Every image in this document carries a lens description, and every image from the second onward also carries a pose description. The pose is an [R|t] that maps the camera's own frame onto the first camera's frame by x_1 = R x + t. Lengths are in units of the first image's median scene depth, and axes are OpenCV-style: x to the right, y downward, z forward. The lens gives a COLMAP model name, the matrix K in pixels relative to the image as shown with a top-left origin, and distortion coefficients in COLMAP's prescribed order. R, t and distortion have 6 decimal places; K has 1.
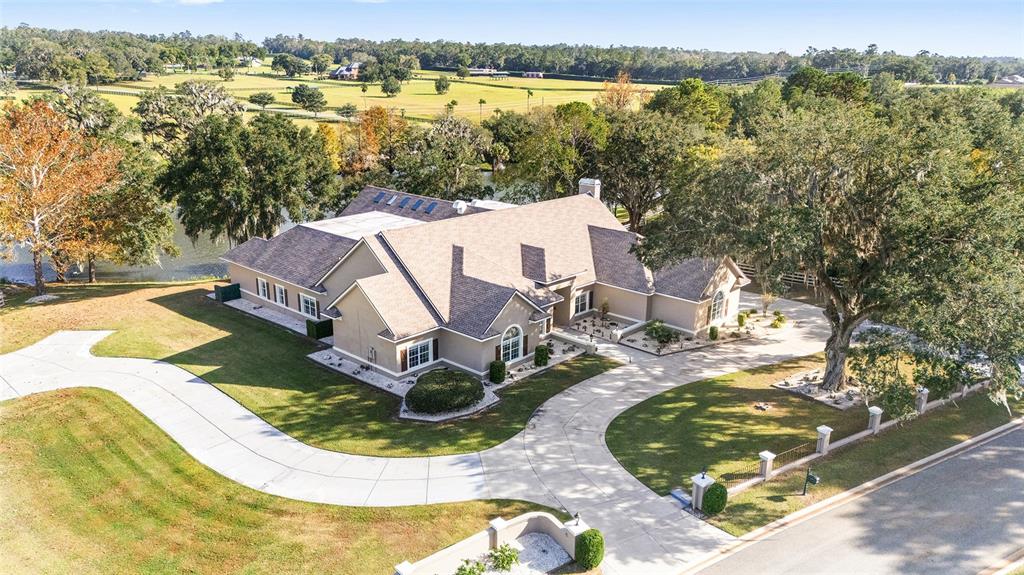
lens RADIAL K [[776.4, 0, 512.0], [0, 776.4, 287.5], [0, 0, 1]] dist [0.042628, -0.004809]
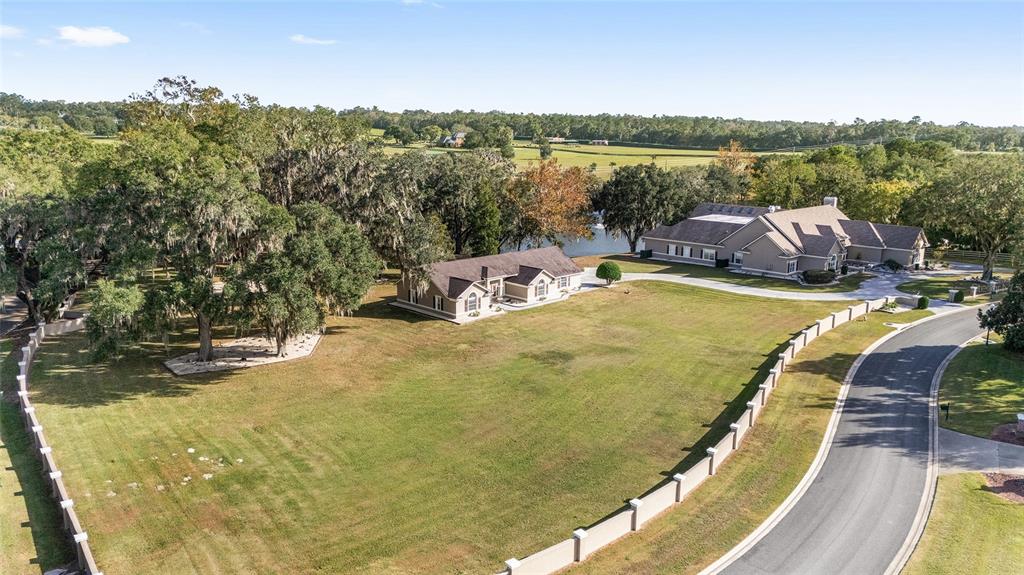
lens RADIAL K [[776.4, 0, 512.0], [0, 776.4, 287.5], [0, 0, 1]] dist [0.042628, -0.004809]
pose [[0.999347, 0.006545, -0.035537, -0.747989], [-0.009440, 0.996592, -0.081942, 0.299545], [0.034879, 0.082224, 0.996003, -1.110297]]
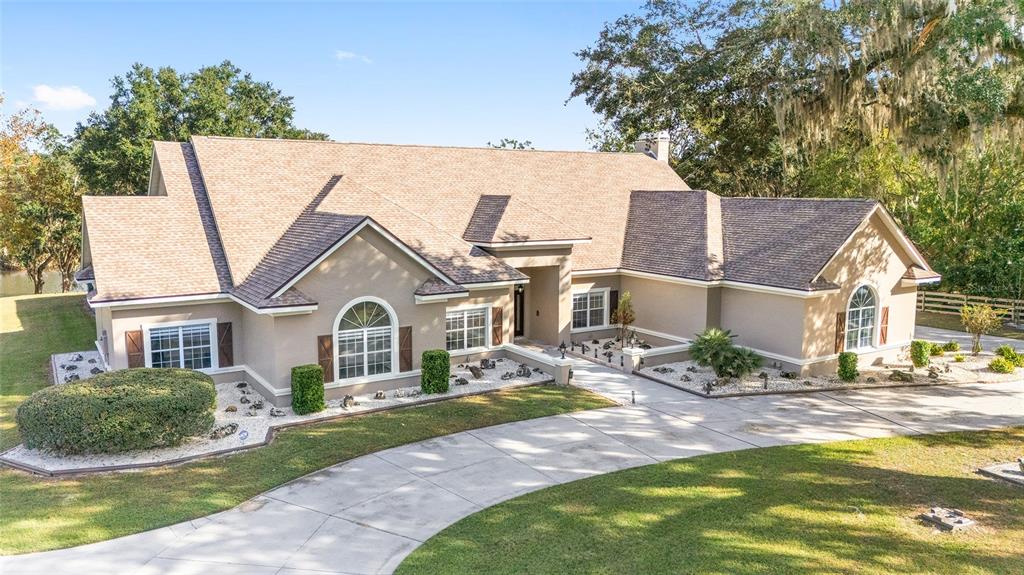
lens RADIAL K [[776.4, 0, 512.0], [0, 776.4, 287.5], [0, 0, 1]] dist [0.042628, -0.004809]
pose [[0.969275, 0.027653, -0.244418, 0.181641], [-0.064458, 0.987492, -0.143893, 0.094223], [0.237382, 0.155227, 0.958934, 0.507210]]
